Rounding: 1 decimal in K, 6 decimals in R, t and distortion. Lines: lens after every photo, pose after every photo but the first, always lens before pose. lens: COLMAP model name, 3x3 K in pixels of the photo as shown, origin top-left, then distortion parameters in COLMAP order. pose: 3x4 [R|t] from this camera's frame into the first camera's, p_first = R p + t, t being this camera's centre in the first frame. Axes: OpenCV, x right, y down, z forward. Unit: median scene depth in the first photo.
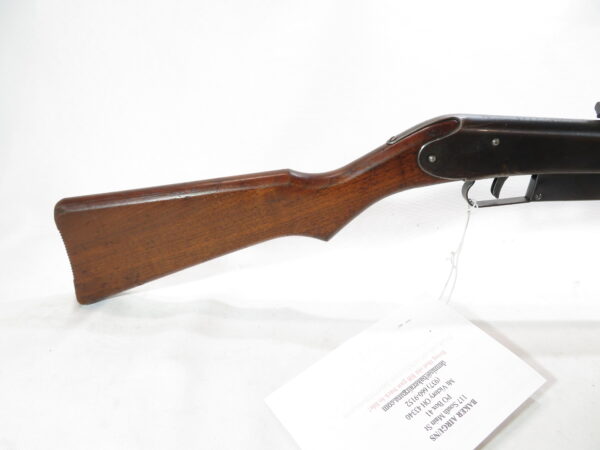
lens RADIAL K [[435.2, 0, 298.8], [0, 435.2, 224.9], [0, 0, 1]] dist [0.006348, -0.003401]
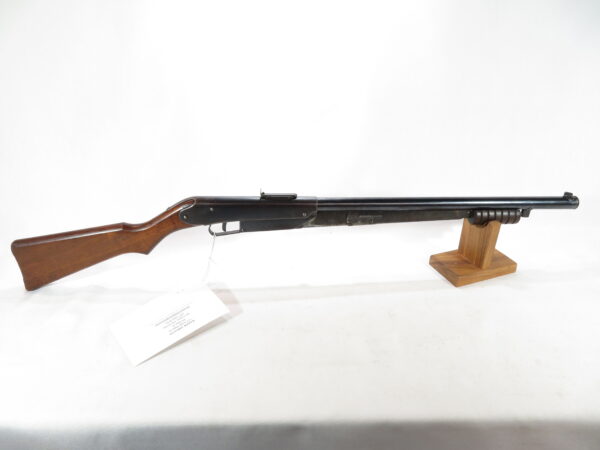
lens RADIAL K [[435.2, 0, 301.0], [0, 435.2, 227.9], [0, 0, 1]] dist [0.006348, -0.003401]
pose [[0.997535, -0.040570, 0.057257, 0.714311], [0.038463, 0.998558, 0.037443, -0.146702], [-0.058693, -0.035148, 0.997657, -1.172917]]
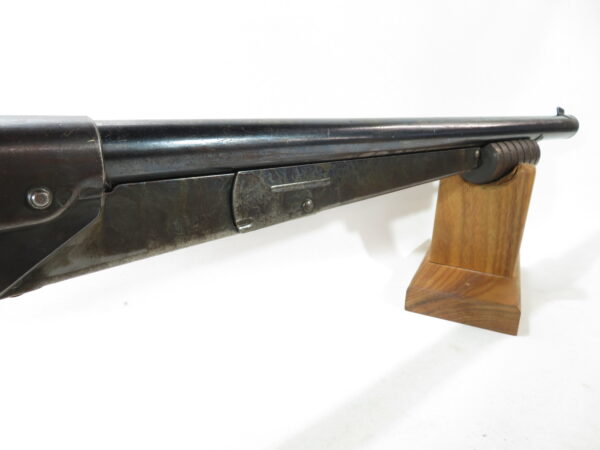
lens RADIAL K [[435.2, 0, 297.9], [0, 435.2, 220.9], [0, 0, 1]] dist [0.006348, -0.003401]
pose [[0.767911, -0.199709, 0.608628, 0.789781], [0.329177, 0.938129, -0.107497, 0.006540], [-0.549504, 0.282895, 0.786140, 0.507736]]
